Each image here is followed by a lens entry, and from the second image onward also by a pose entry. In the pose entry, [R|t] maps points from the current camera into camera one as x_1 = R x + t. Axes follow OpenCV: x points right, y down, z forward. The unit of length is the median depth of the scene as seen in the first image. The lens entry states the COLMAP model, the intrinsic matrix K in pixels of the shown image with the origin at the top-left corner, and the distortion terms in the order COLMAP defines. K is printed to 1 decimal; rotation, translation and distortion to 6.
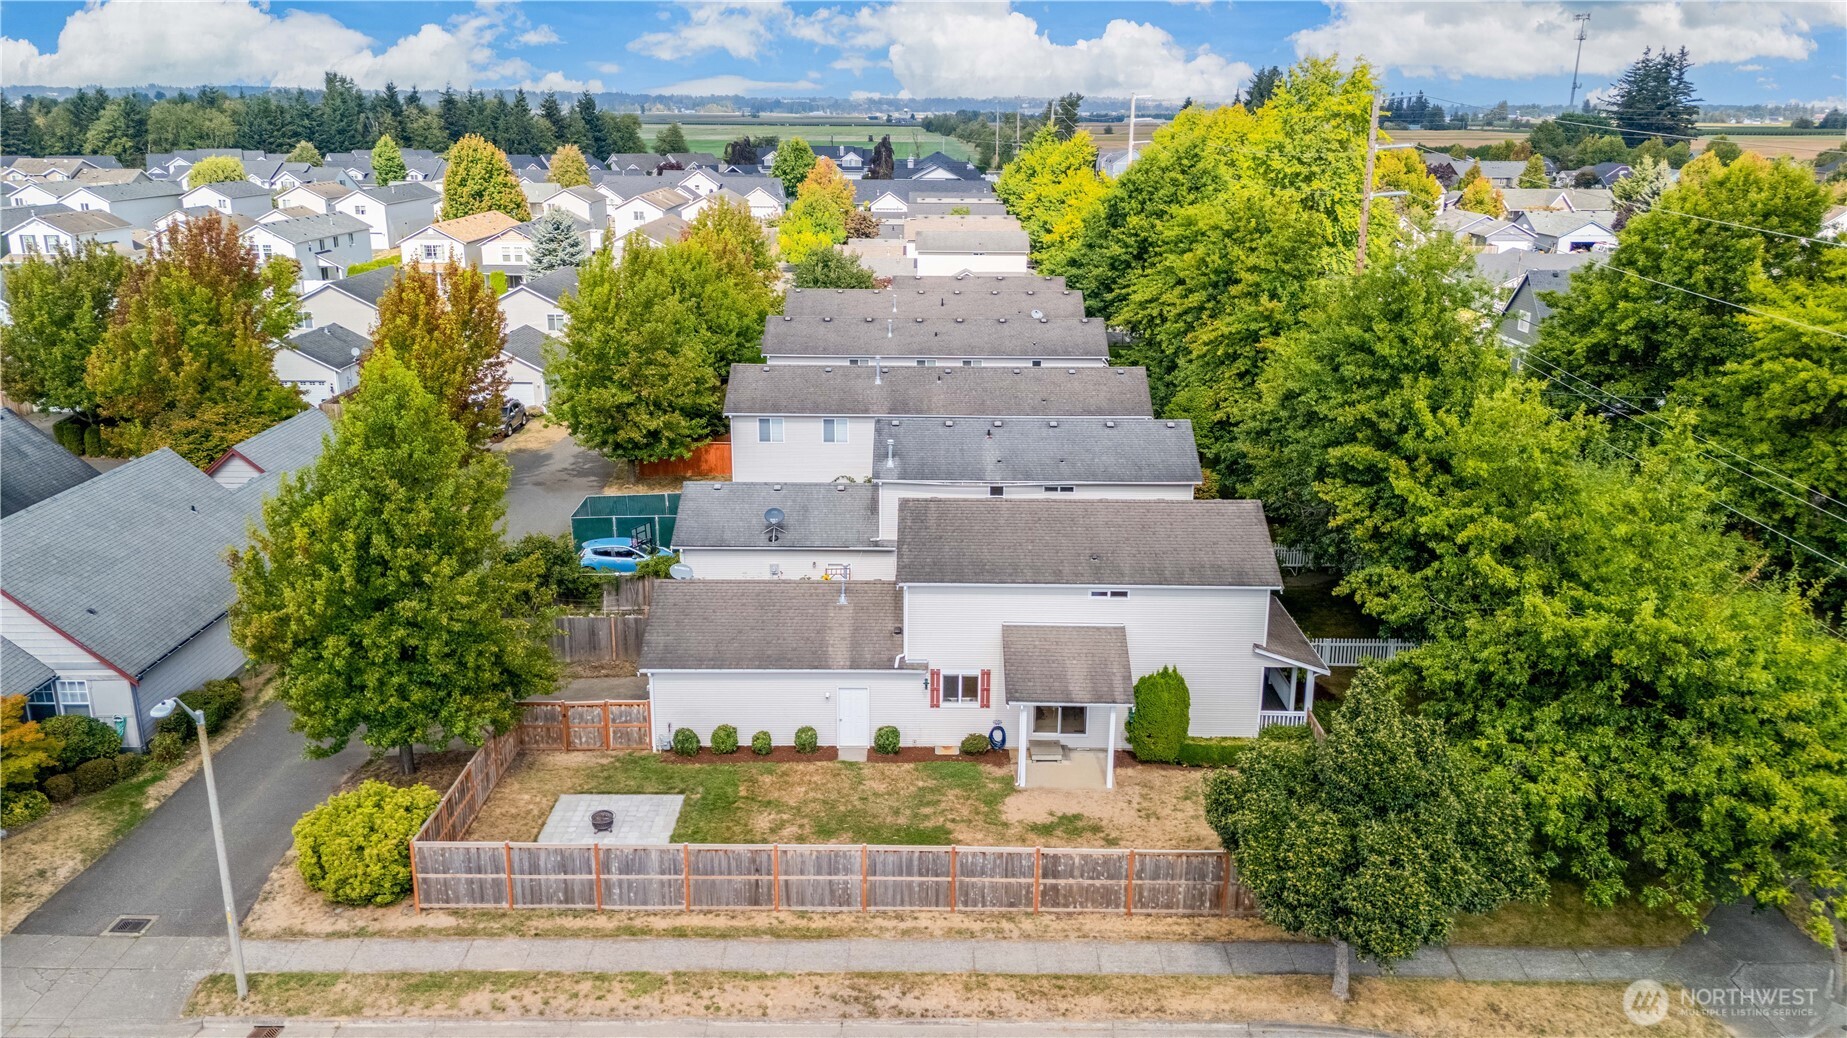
lens RADIAL K [[1356.6, 0, 926.8], [0, 1356.6, 513.0], [0, 0, 1]] dist [0.058135, -0.050150]
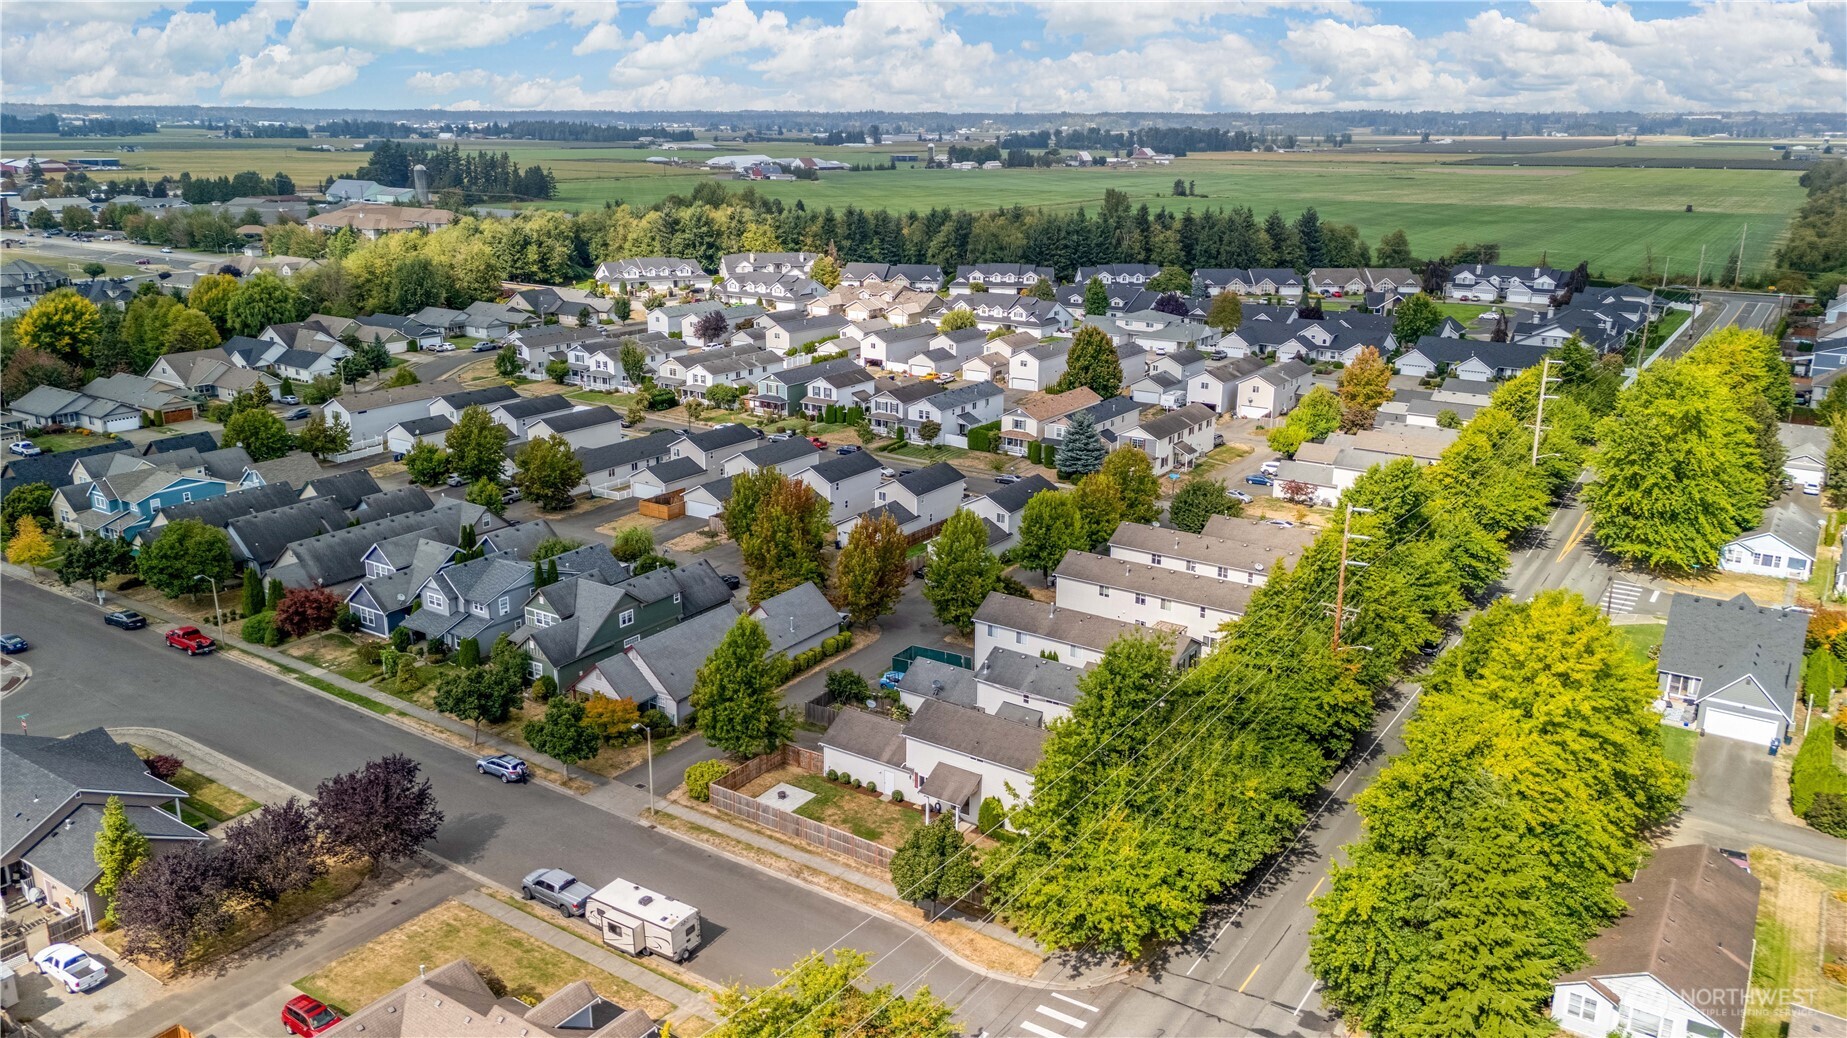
lens RADIAL K [[1356.6, 0, 926.8], [0, 1356.6, 513.0], [0, 0, 1]] dist [0.058135, -0.050150]
pose [[0.830013, 0.152629, -0.536455, 1.325529], [-0.158871, 0.986682, 0.034917, -0.455318], [0.534639, 0.056245, 0.843206, -1.129806]]
